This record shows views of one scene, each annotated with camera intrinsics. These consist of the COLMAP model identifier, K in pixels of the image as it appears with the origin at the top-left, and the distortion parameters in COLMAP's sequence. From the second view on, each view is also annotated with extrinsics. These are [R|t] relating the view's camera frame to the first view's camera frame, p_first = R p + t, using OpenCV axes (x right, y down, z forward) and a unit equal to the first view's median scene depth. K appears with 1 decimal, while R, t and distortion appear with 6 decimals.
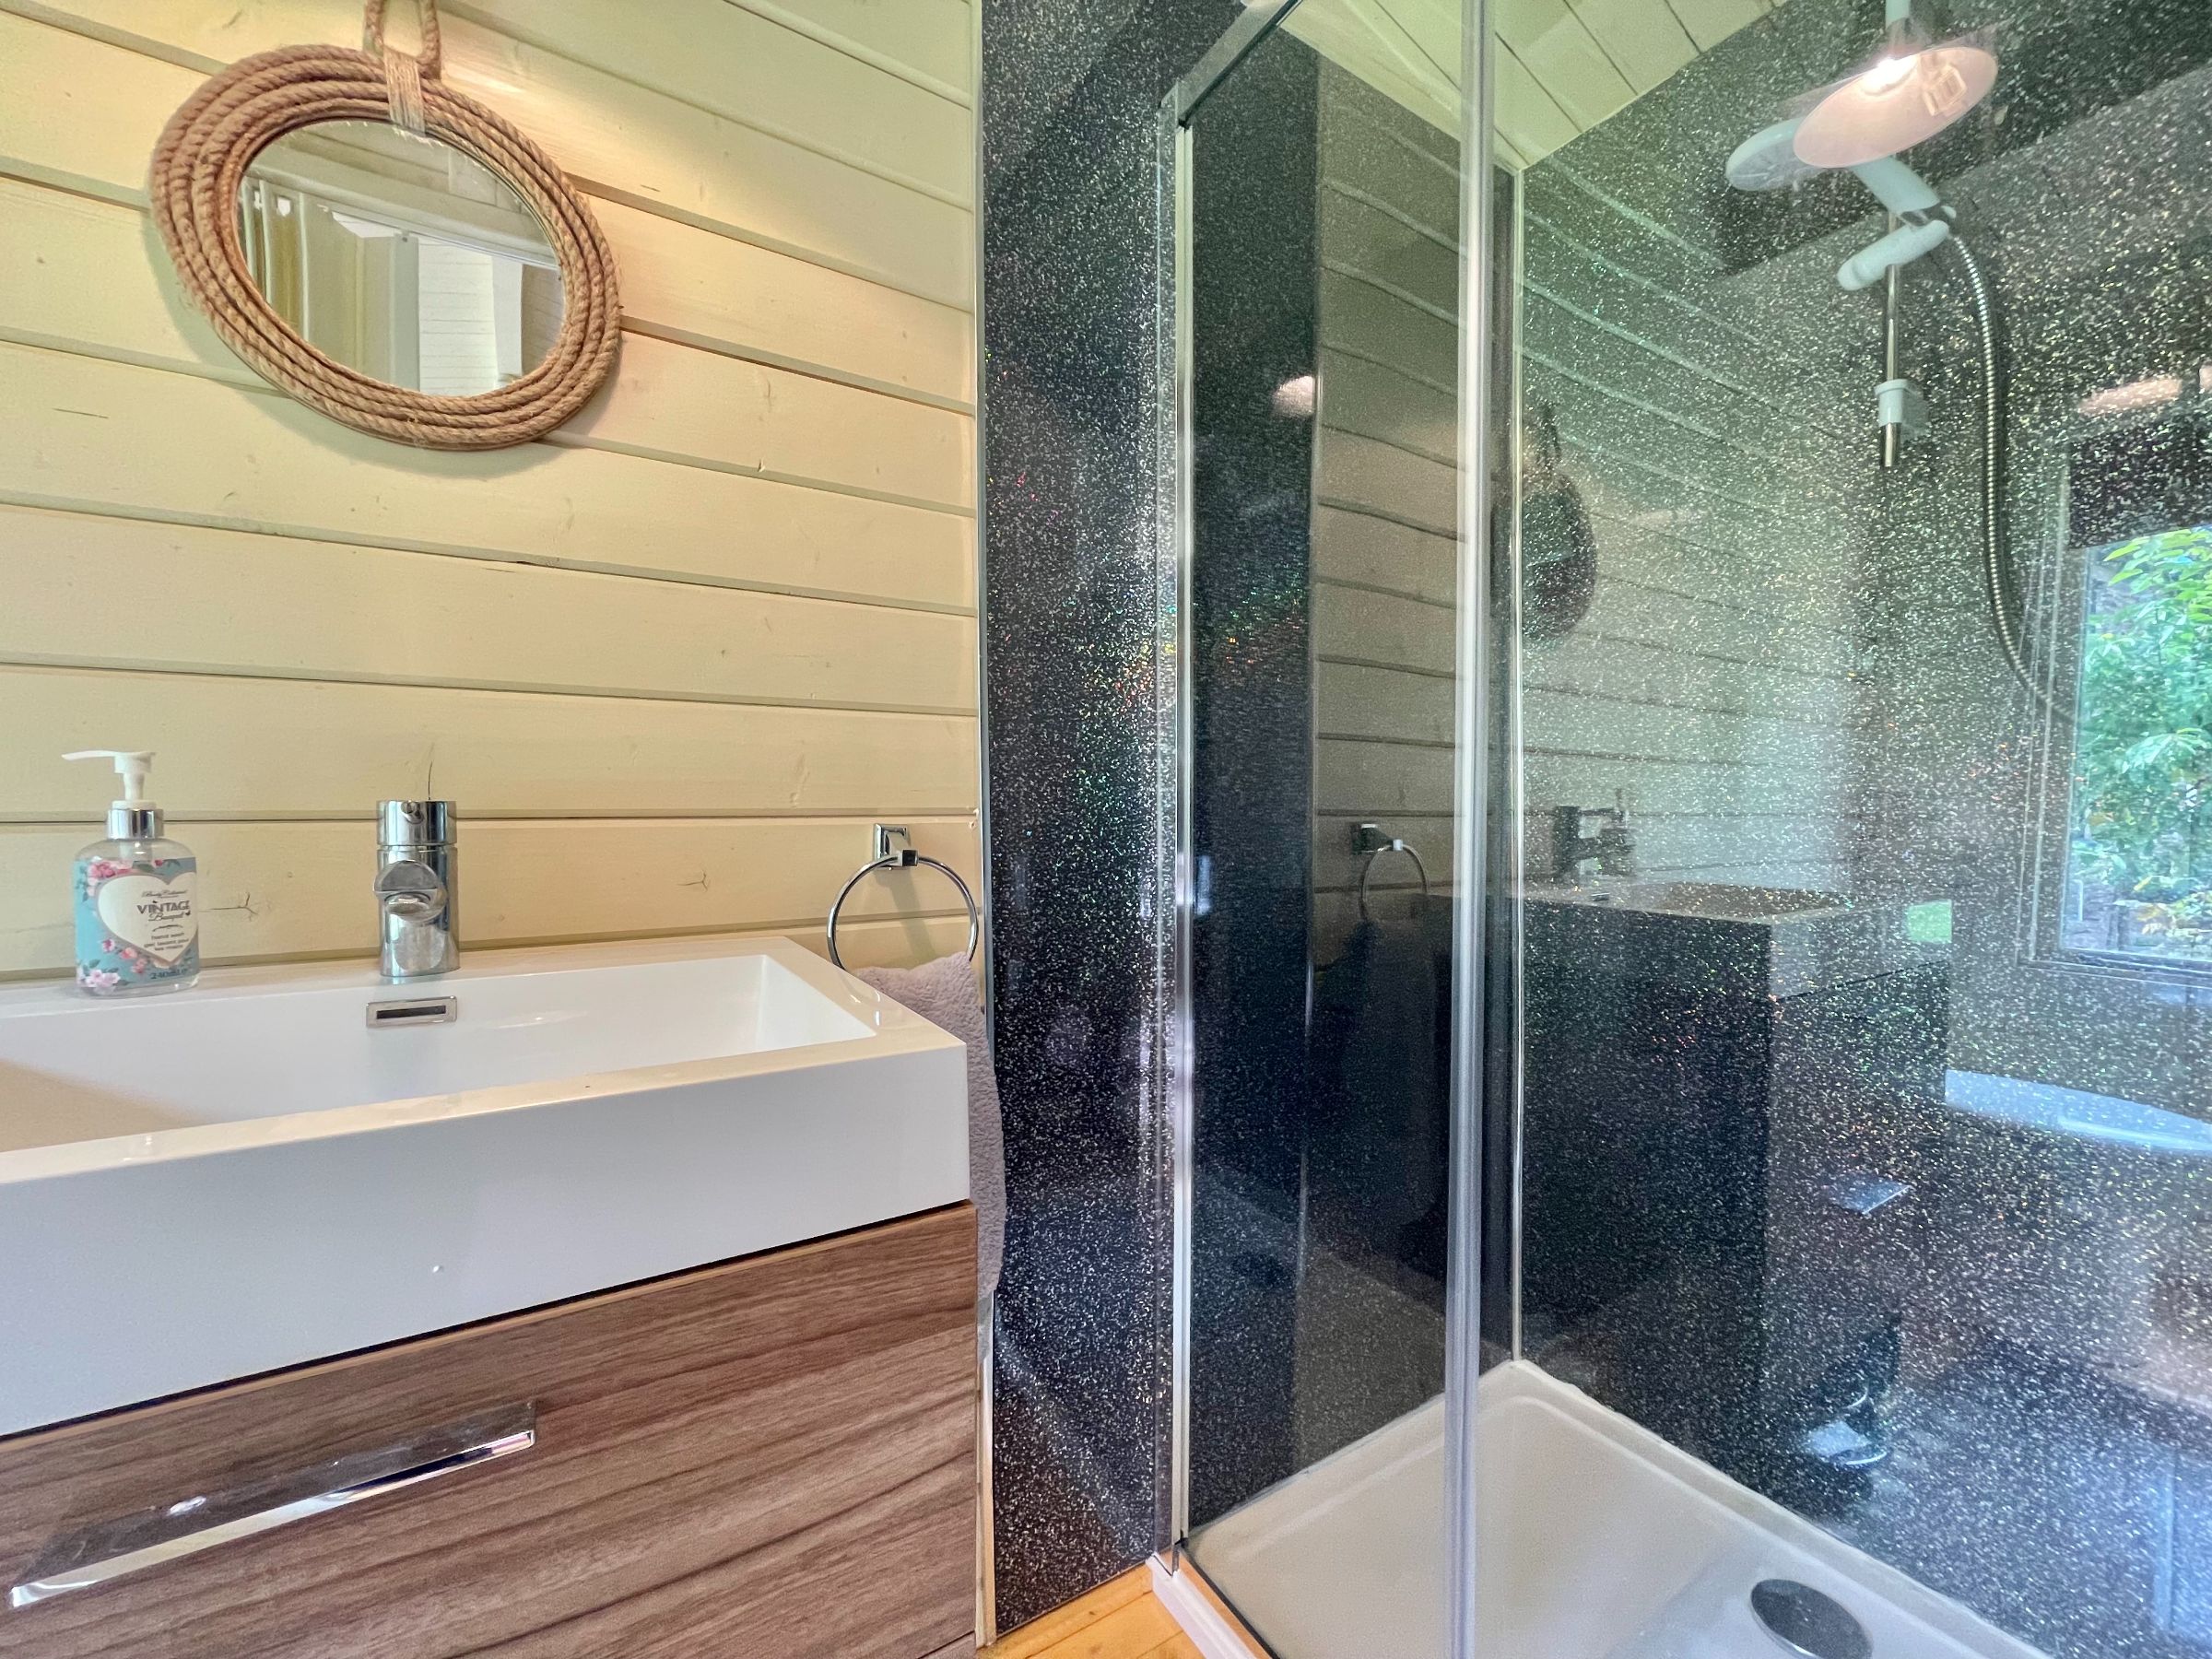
lens RADIAL K [[899.2, 0, 1110.4], [0, 899.2, 830.7], [0, 0, 1]] dist [-0.004140, 0.000314]
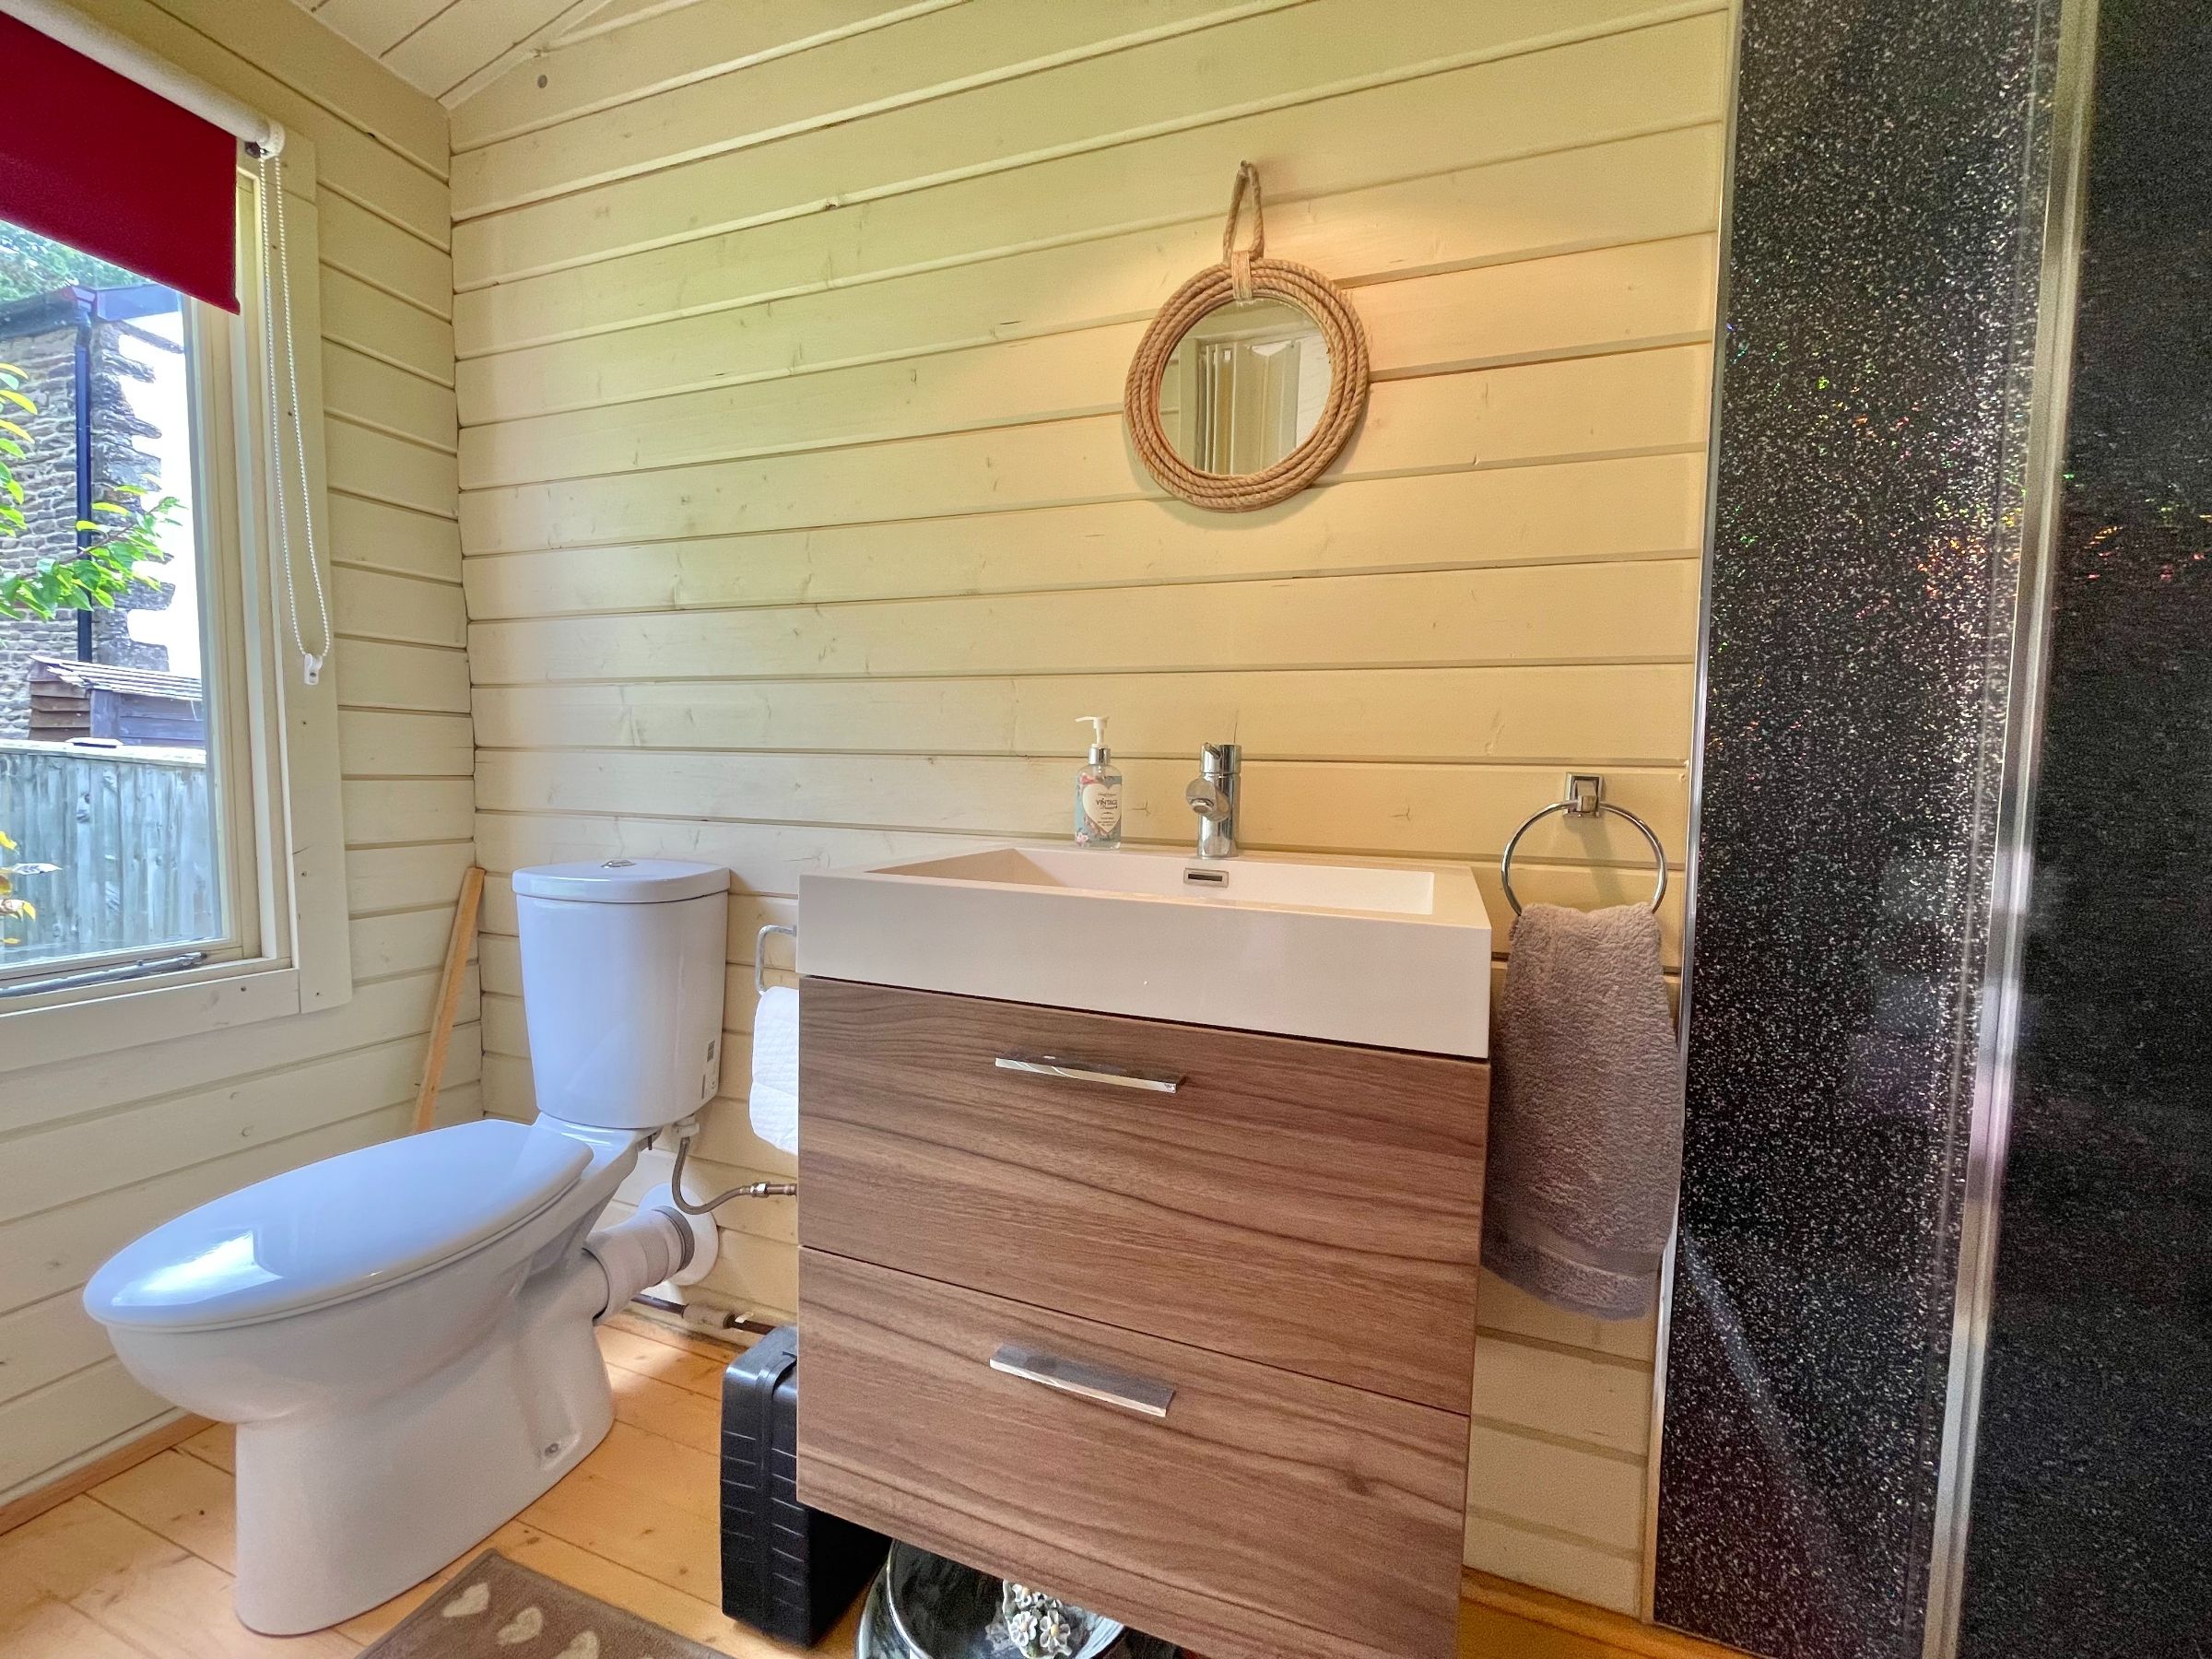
lens RADIAL K [[899.2, 0, 1104.9], [0, 899.2, 831.8], [0, 0, 1]] dist [-0.004140, 0.000314]
pose [[0.608634, 0.063140, -0.790935, 0.299980], [-0.047840, 0.997935, 0.042851, 0.051641], [0.792008, 0.011758, 0.610398, -0.089335]]
